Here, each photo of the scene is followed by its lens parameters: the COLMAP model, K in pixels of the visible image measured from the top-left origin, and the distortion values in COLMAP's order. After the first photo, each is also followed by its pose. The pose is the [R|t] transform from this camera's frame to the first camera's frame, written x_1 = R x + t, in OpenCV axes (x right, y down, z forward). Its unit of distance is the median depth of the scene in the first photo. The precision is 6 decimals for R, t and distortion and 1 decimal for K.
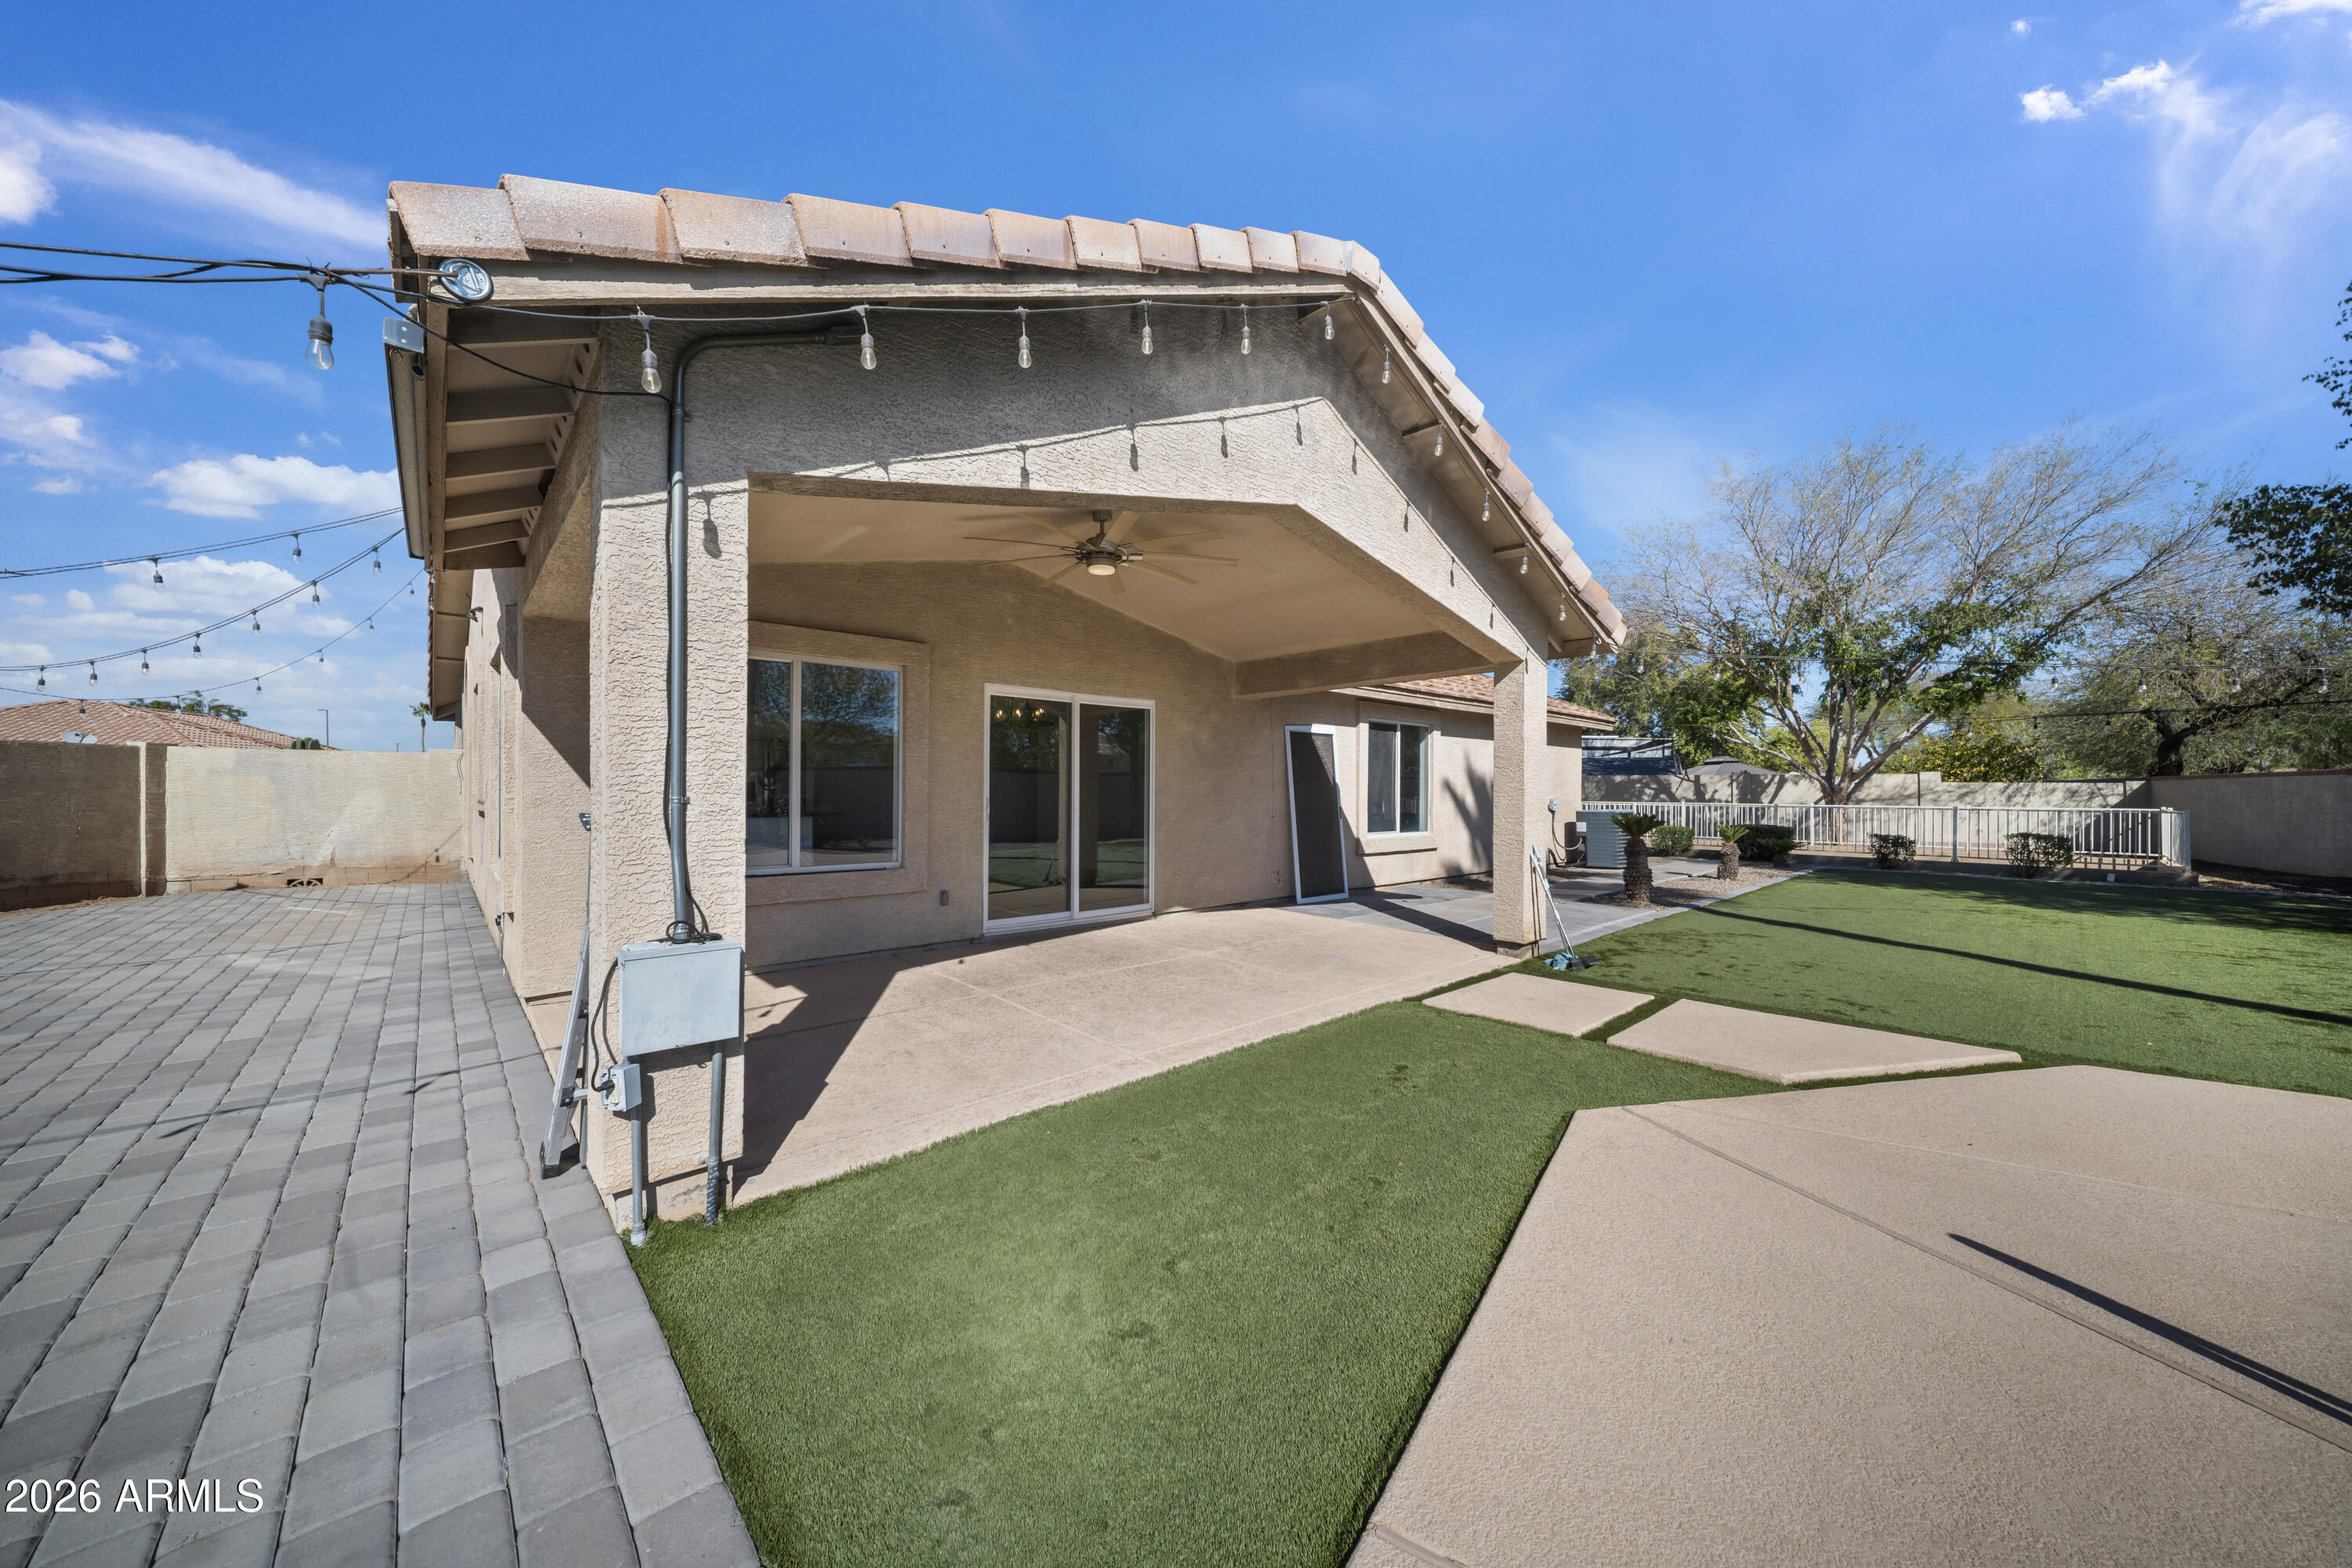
lens RADIAL K [[822.7, 0, 1161.6], [0, 822.7, 792.1], [0, 0, 1]] dist [-0.005305, -0.000022]
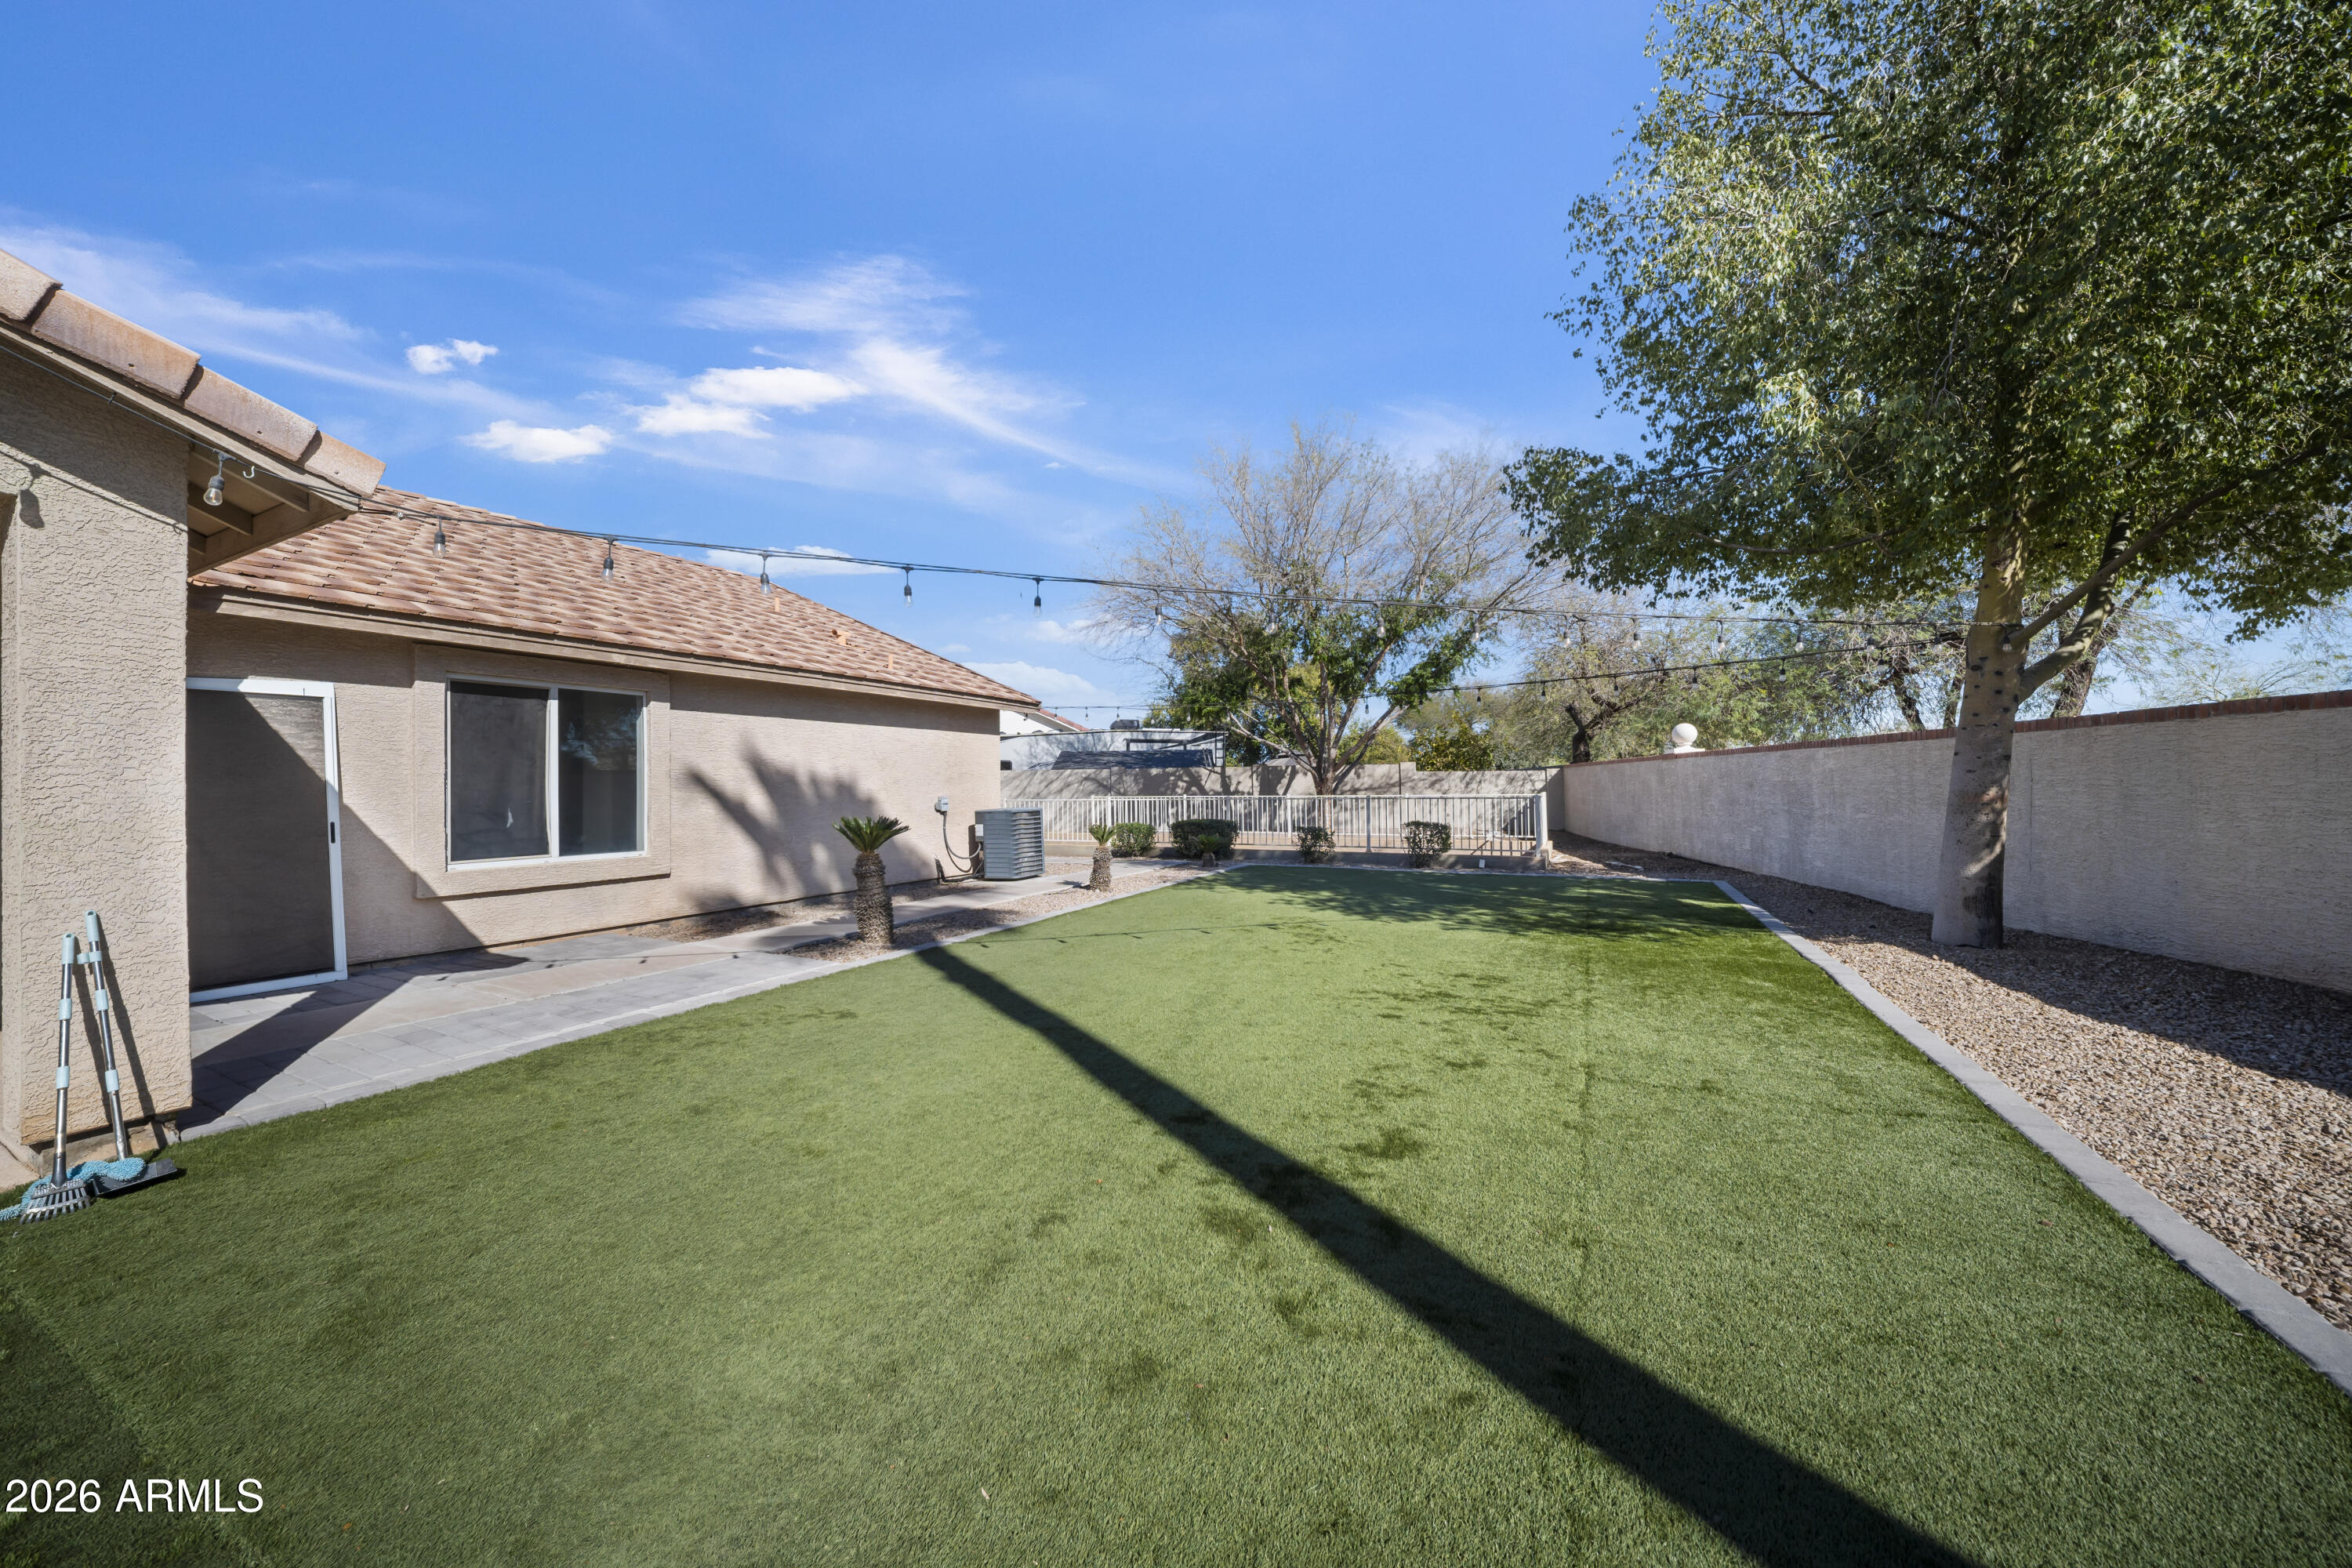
lens RADIAL K [[819.9, 0, 1167.2], [0, 819.9, 780.1], [0, 0, 1]] dist [0.009097, -0.005354]
pose [[0.934209, -0.014932, 0.356414, 0.321919], [0.019192, 0.999780, -0.008418, 0.002518], [-0.356210, 0.014704, 0.934290, 0.142191]]
